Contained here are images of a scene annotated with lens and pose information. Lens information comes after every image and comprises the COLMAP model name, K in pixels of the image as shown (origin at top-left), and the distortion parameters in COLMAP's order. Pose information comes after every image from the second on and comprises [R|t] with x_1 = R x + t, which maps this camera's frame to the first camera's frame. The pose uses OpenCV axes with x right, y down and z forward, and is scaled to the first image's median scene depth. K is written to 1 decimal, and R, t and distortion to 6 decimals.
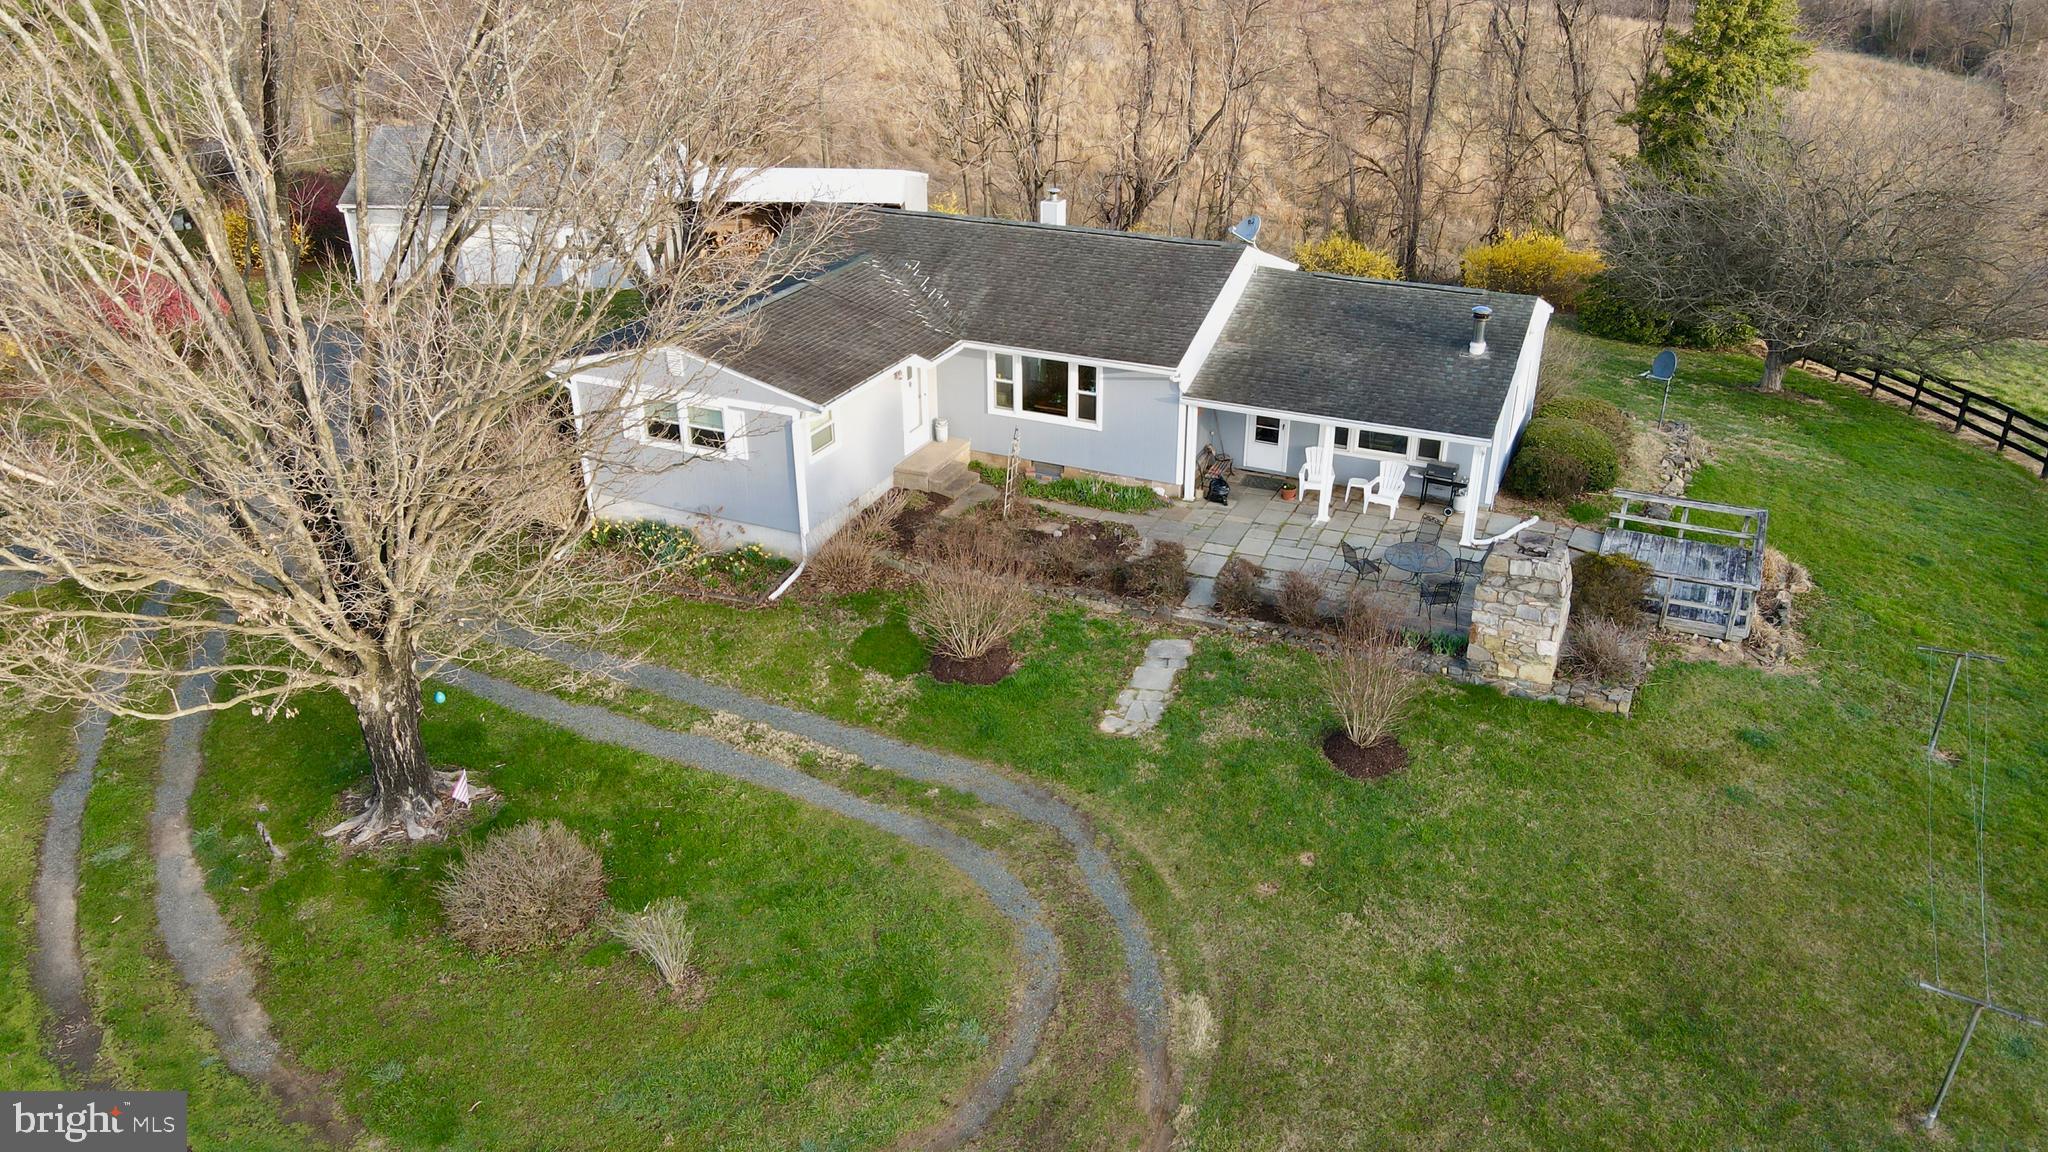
lens RADIAL K [[1529.7, 0, 1021.9], [0, 1529.7, 583.6], [0, 0, 1]] dist [-0.012439, 0.048883]
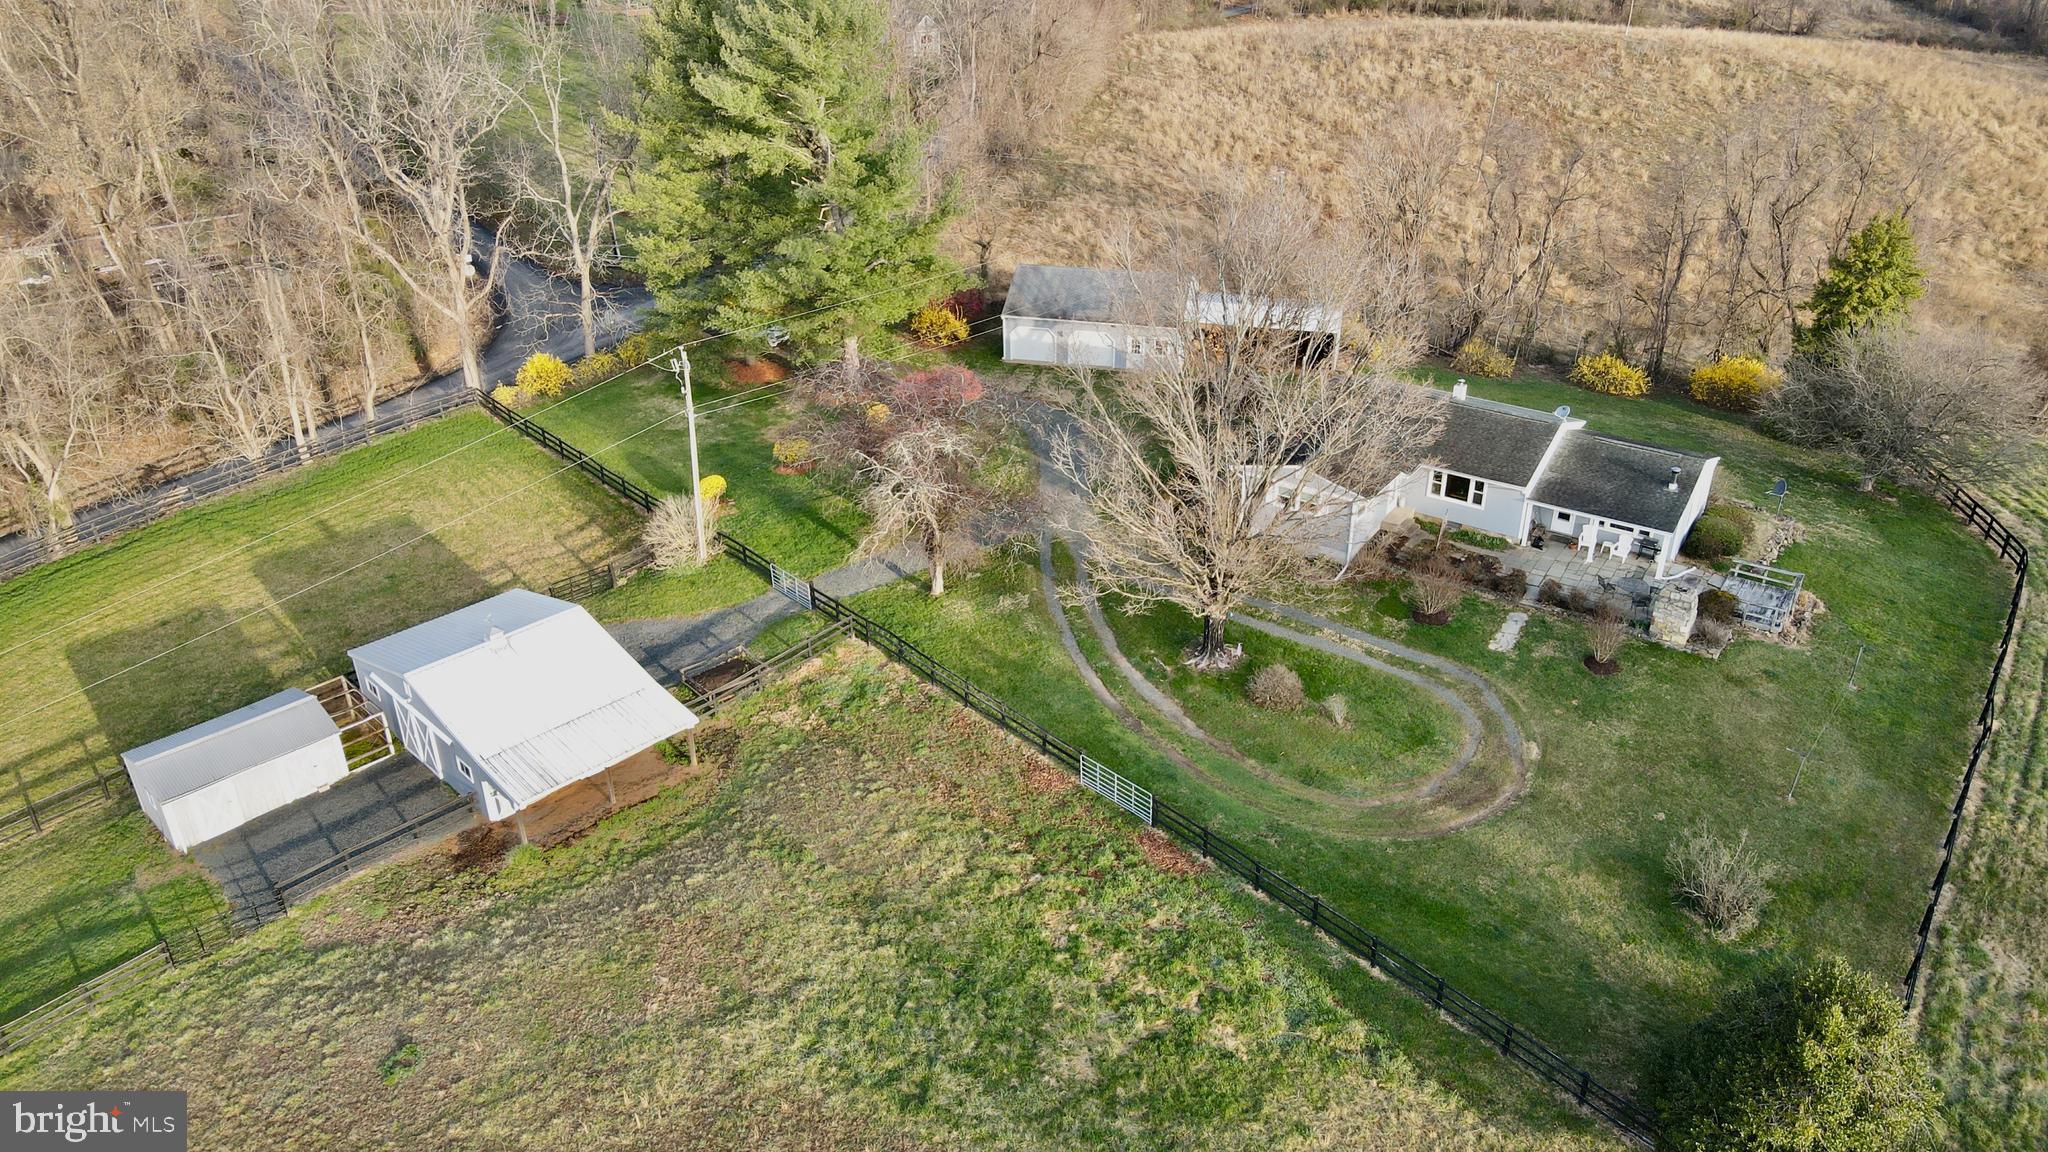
lens RADIAL K [[1529.7, 0, 1021.1], [0, 1529.7, 587.0], [0, 0, 1]] dist [-0.012439, 0.048883]
pose [[0.987204, 0.075230, -0.140603, -0.323817], [-0.068605, 0.996319, 0.051393, -0.069931], [0.143952, -0.041089, 0.988731, -1.398538]]
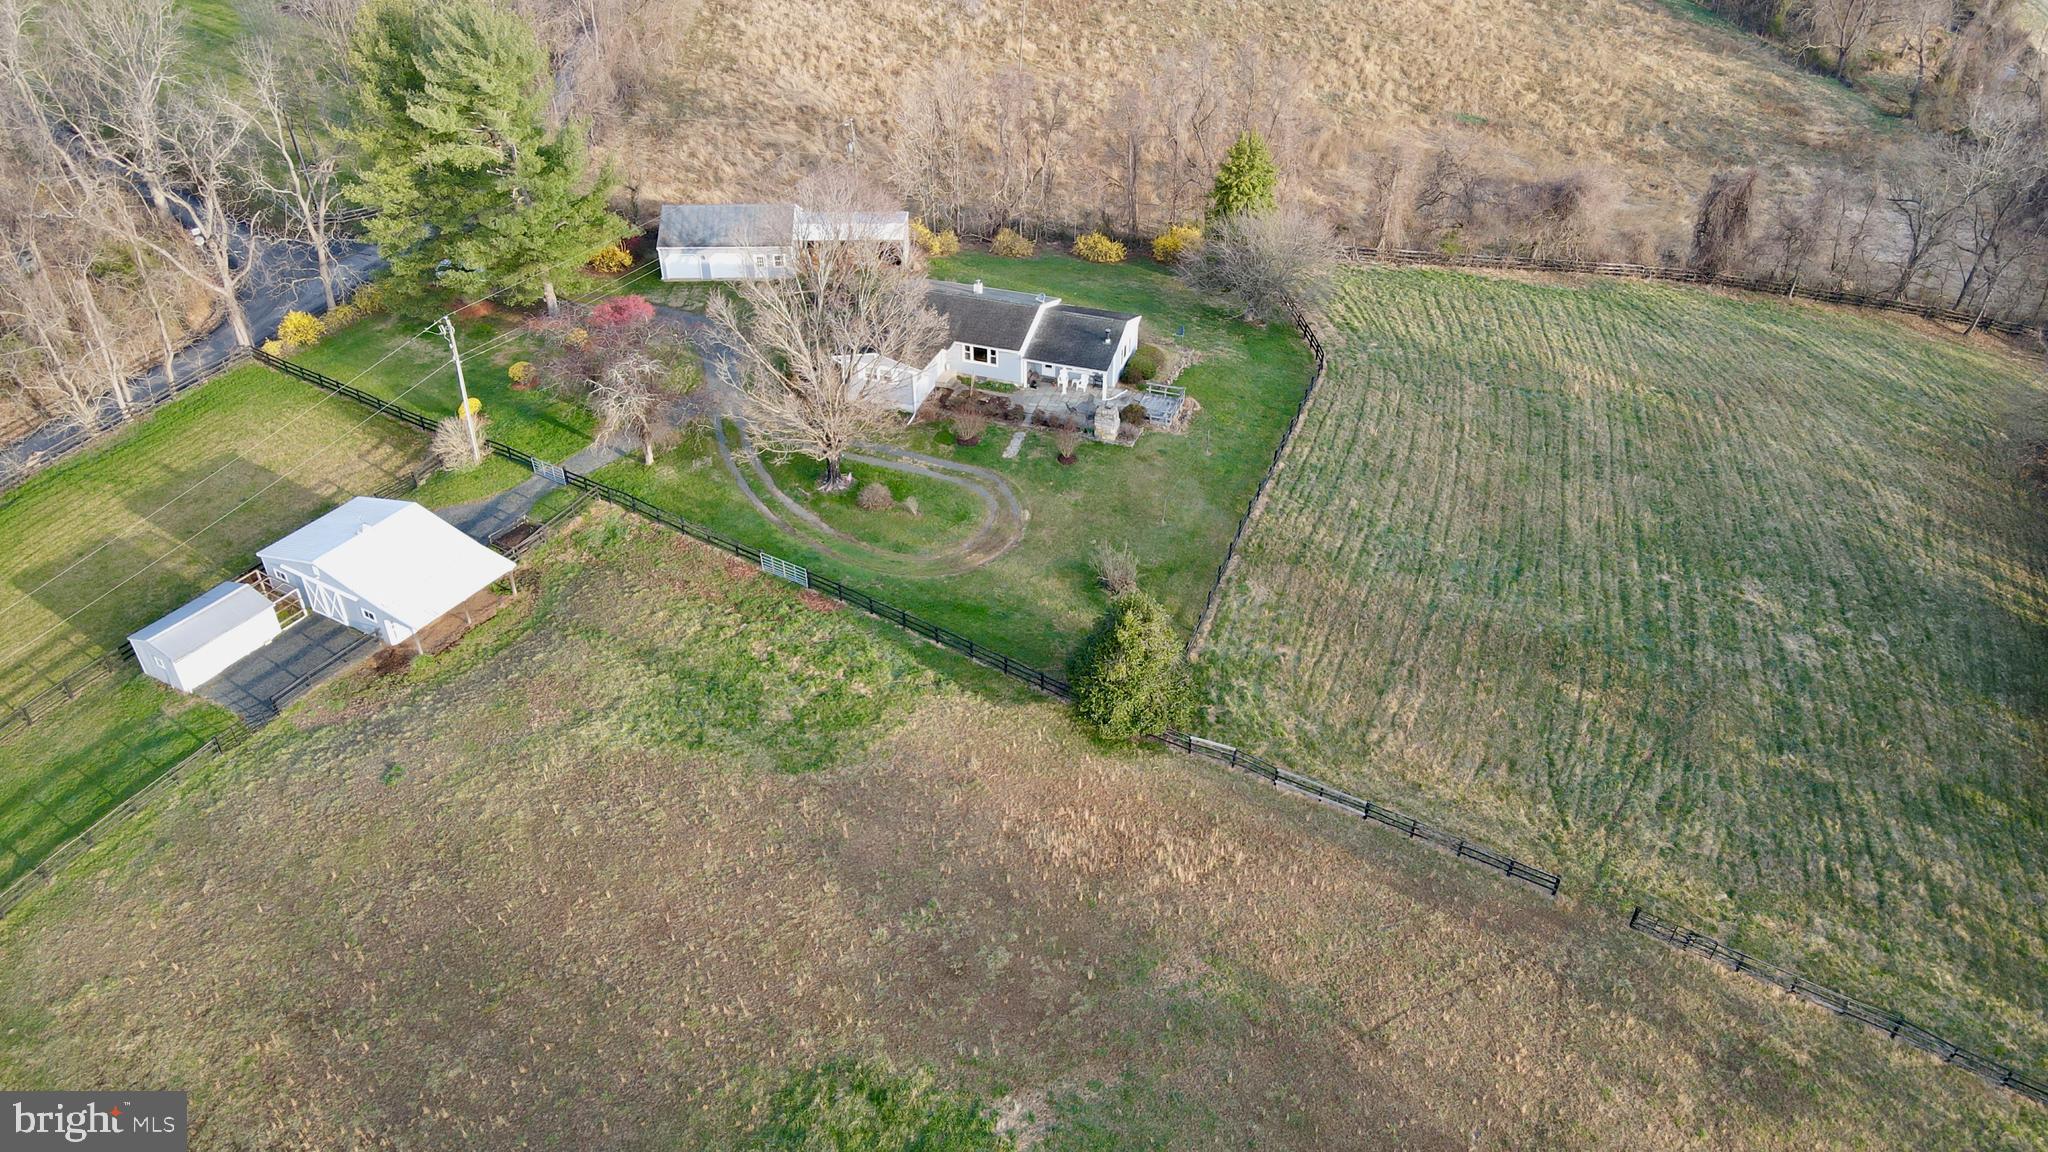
lens RADIAL K [[1529.7, 0, 1025.2], [0, 1529.7, 591.5], [0, 0, 1]] dist [-0.012439, 0.048883]
pose [[0.995818, -0.050729, 0.075978, -0.194787], [0.037419, 0.985187, 0.167351, -0.205624], [-0.083342, -0.163808, 0.982965, -2.751377]]
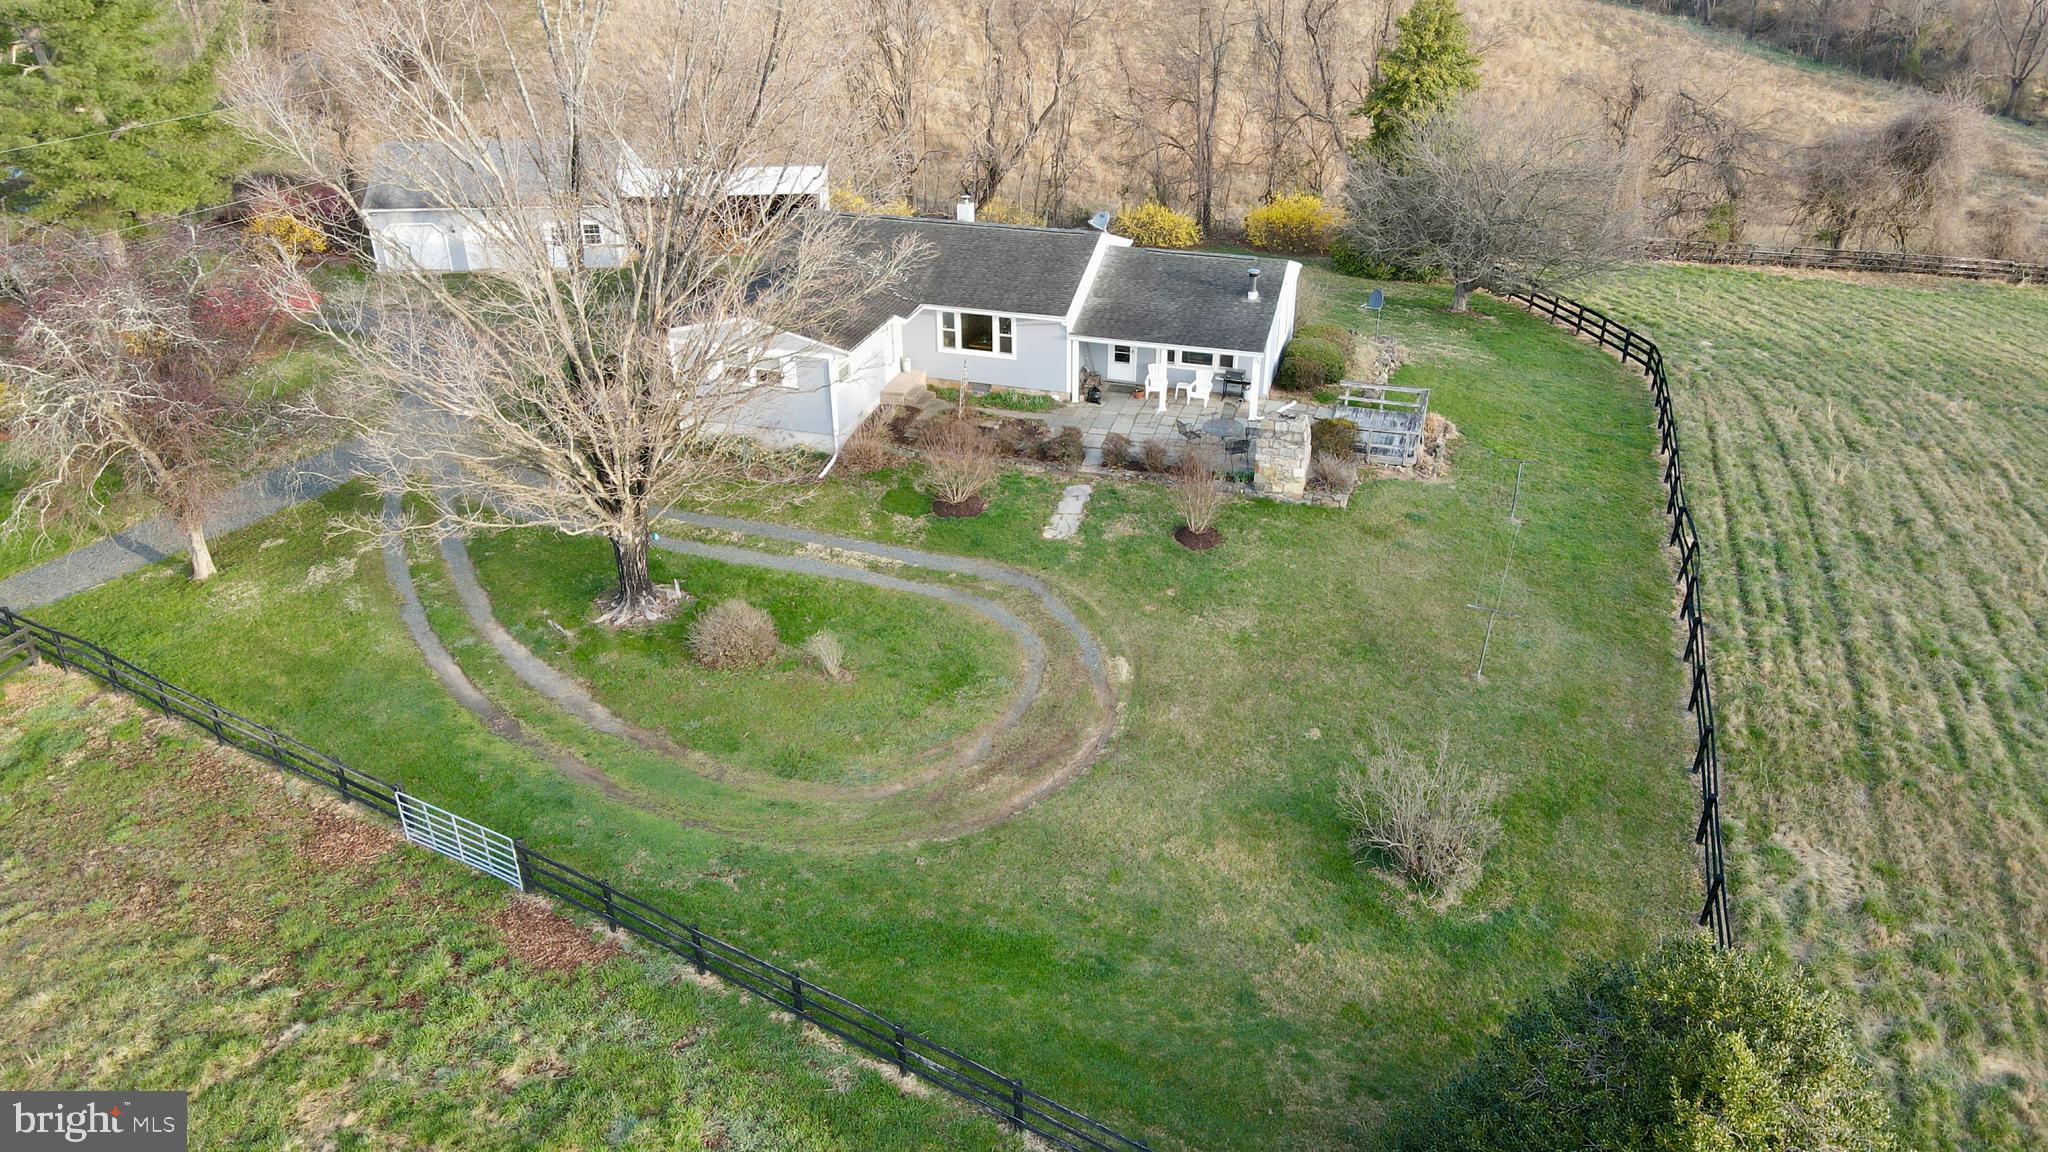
lens RADIAL K [[1529.7, 0, 1024.9], [0, 1529.7, 587.8], [0, 0, 1]] dist [-0.012439, 0.048883]
pose [[0.990805, -0.065219, 0.118537, -0.160025], [0.060017, 0.997093, 0.046946, 0.066013], [-0.121254, -0.039400, 0.991839, -0.620300]]
